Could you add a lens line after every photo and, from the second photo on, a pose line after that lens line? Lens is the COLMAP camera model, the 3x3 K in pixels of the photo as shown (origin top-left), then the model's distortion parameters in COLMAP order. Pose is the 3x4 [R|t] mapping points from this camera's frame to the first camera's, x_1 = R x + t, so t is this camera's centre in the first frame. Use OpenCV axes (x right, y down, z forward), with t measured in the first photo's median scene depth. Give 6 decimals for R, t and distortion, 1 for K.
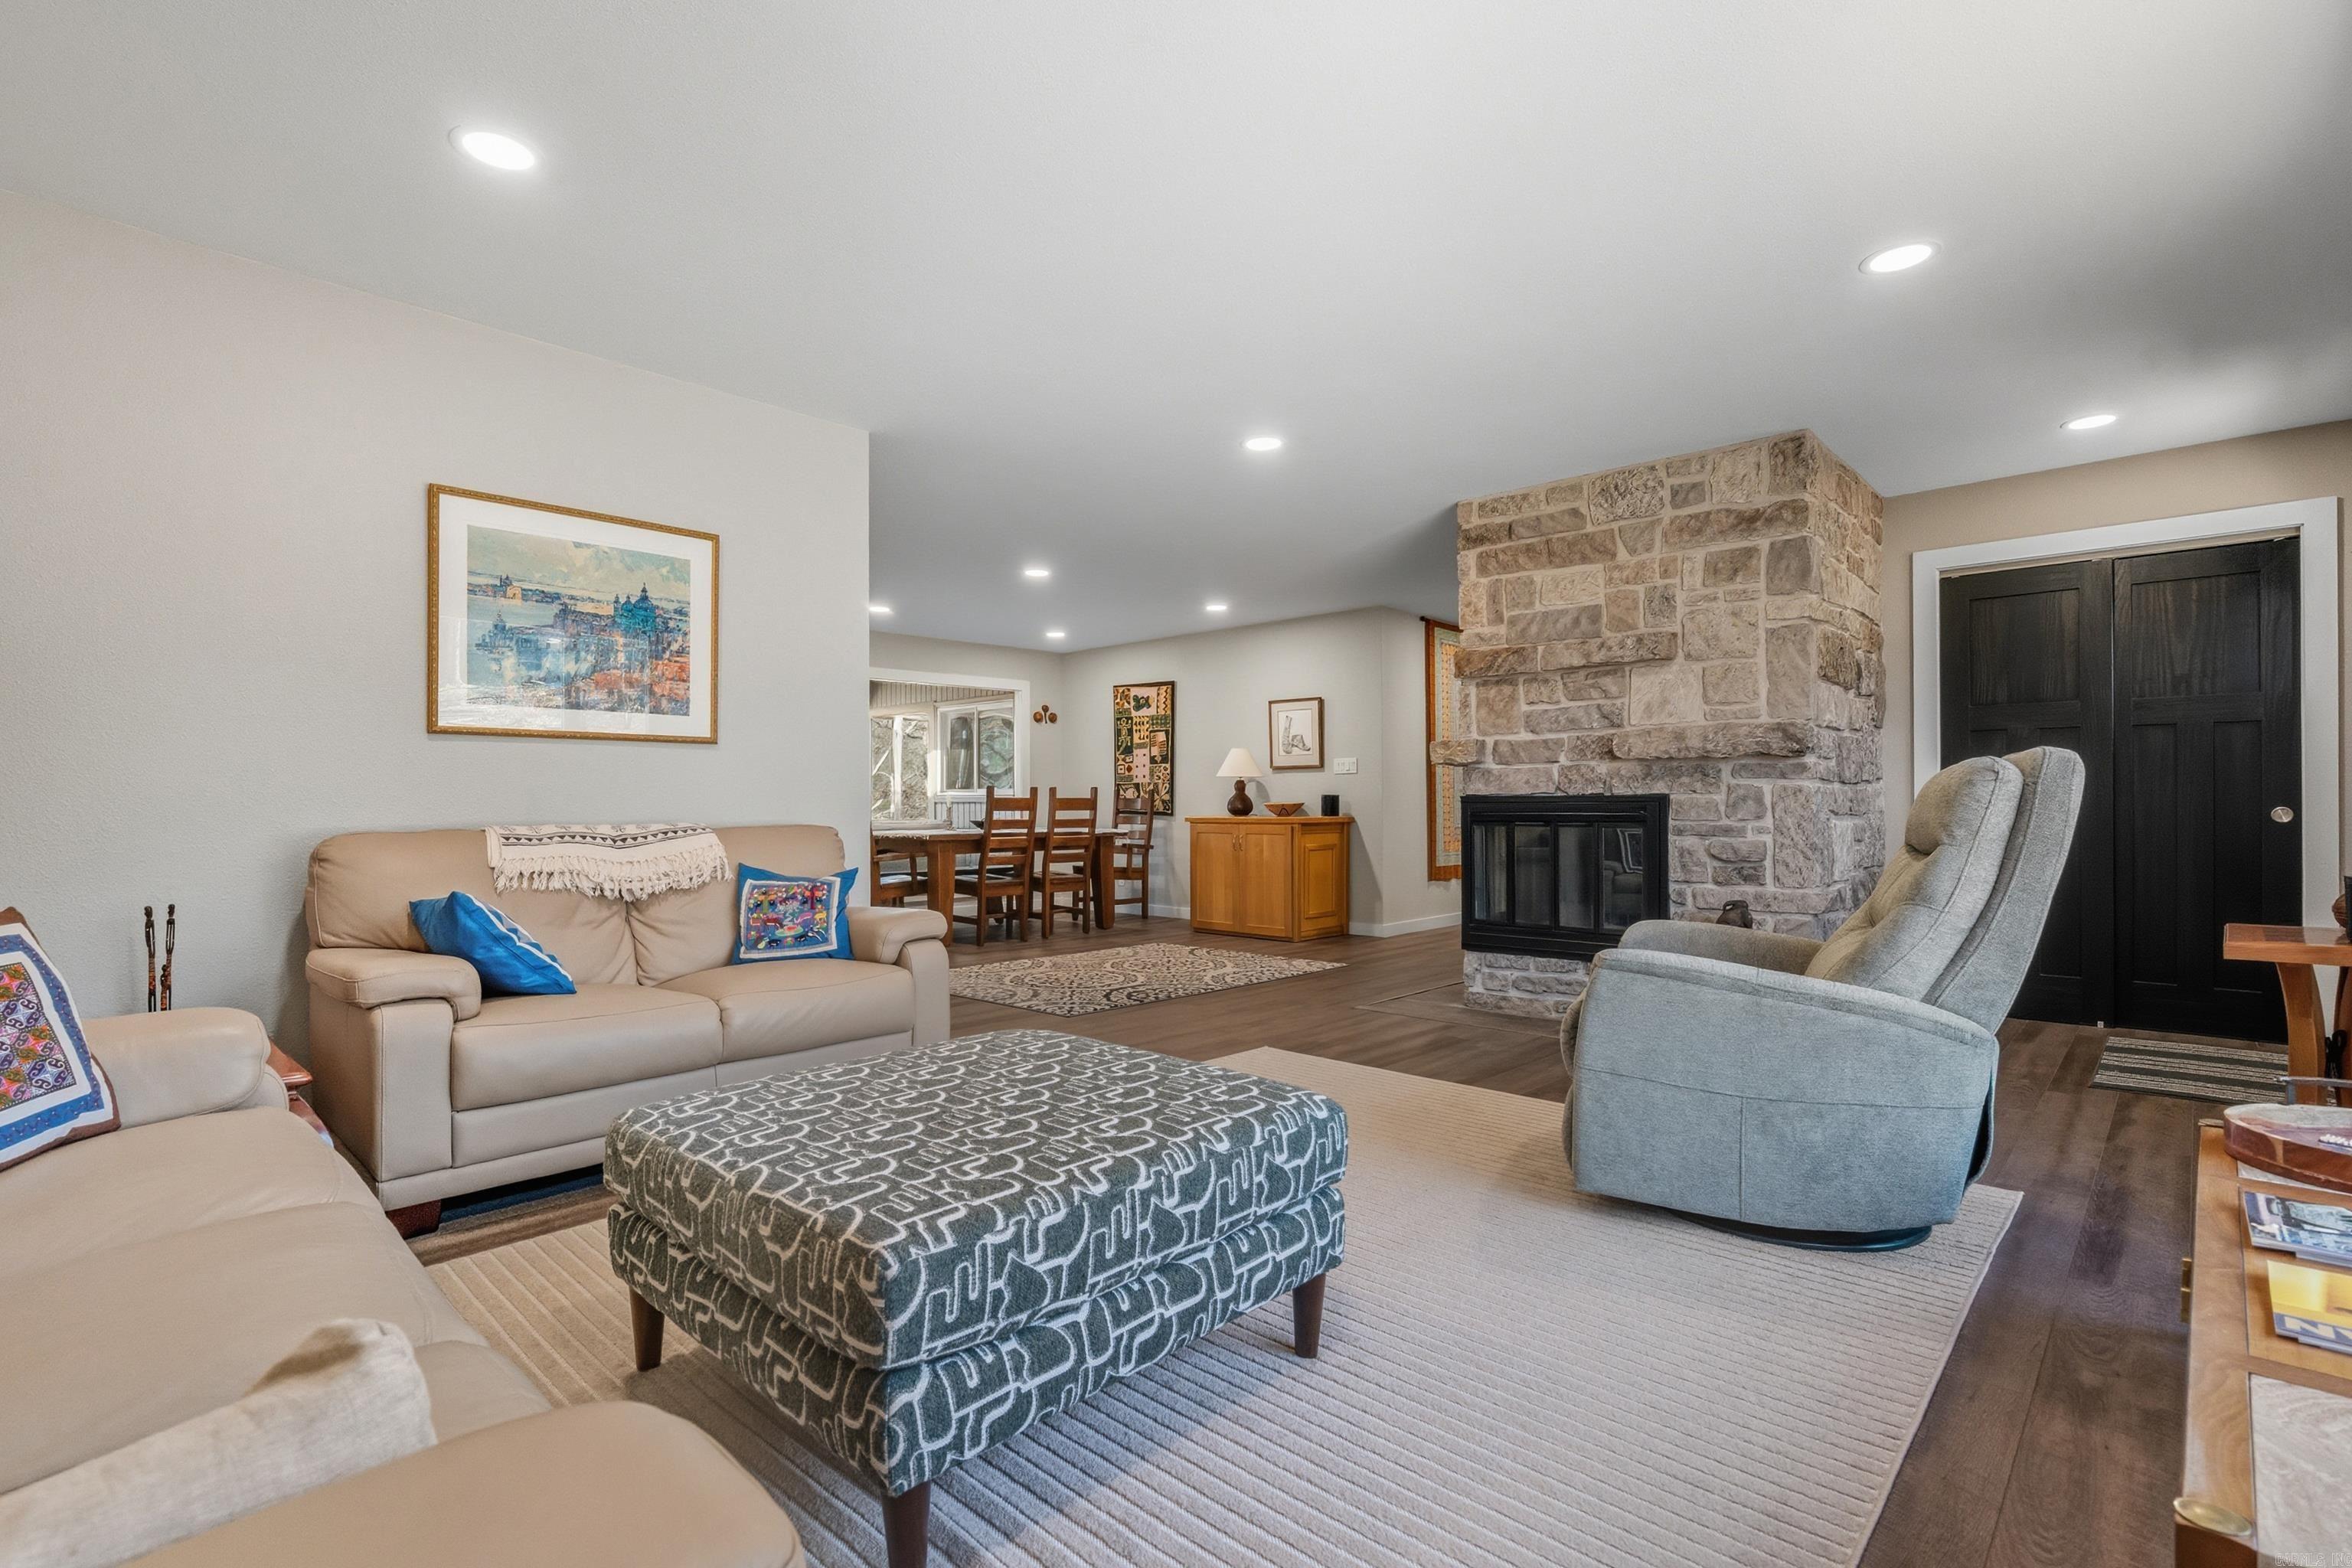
lens RADIAL K [[1093.0, 0, 1182.2], [0, 1093.0, 776.6], [0, 0, 1]] dist [-0.001452, -0.000075]
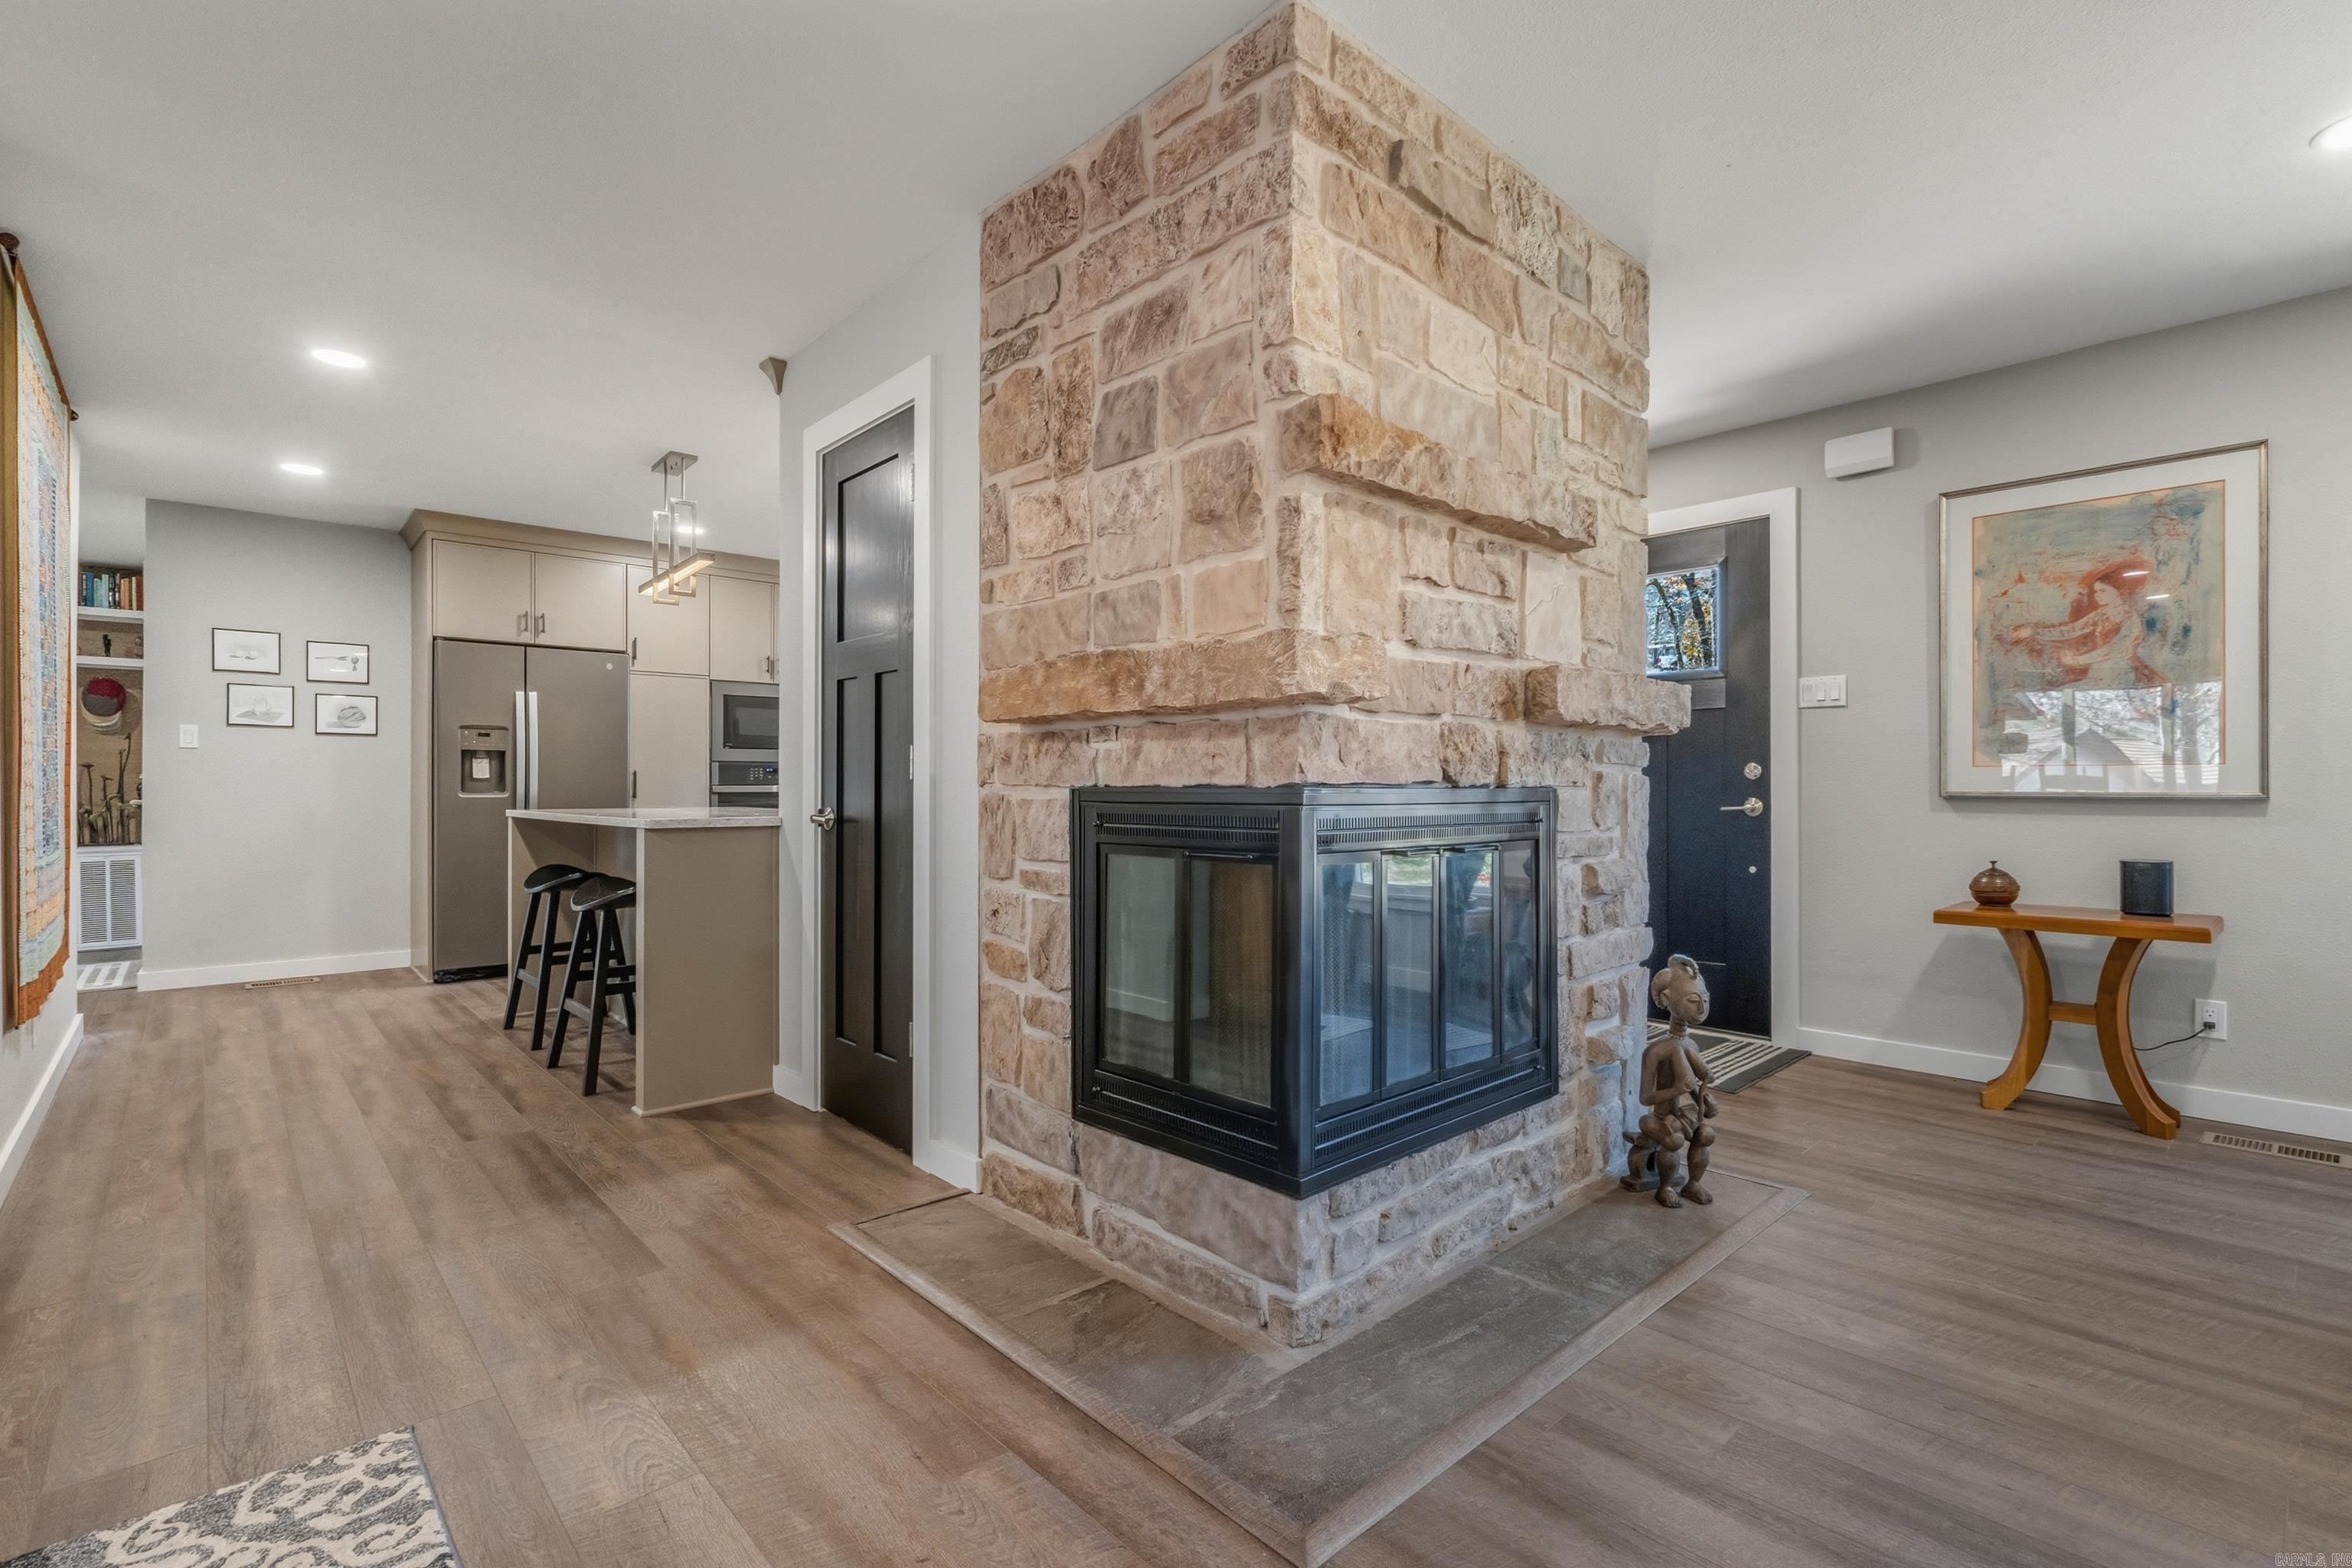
lens RADIAL K [[1068.4, 0, 1176.0], [0, 1068.4, 784.0], [0, 0, 1]] dist [-0.001093, 0.000211]
pose [[0.064419, 0.000453, 0.997923, -0.116250], [-0.015870, 0.999874, 0.000570, 0.017711], [-0.997797, -0.015873, 0.064418, 1.035178]]
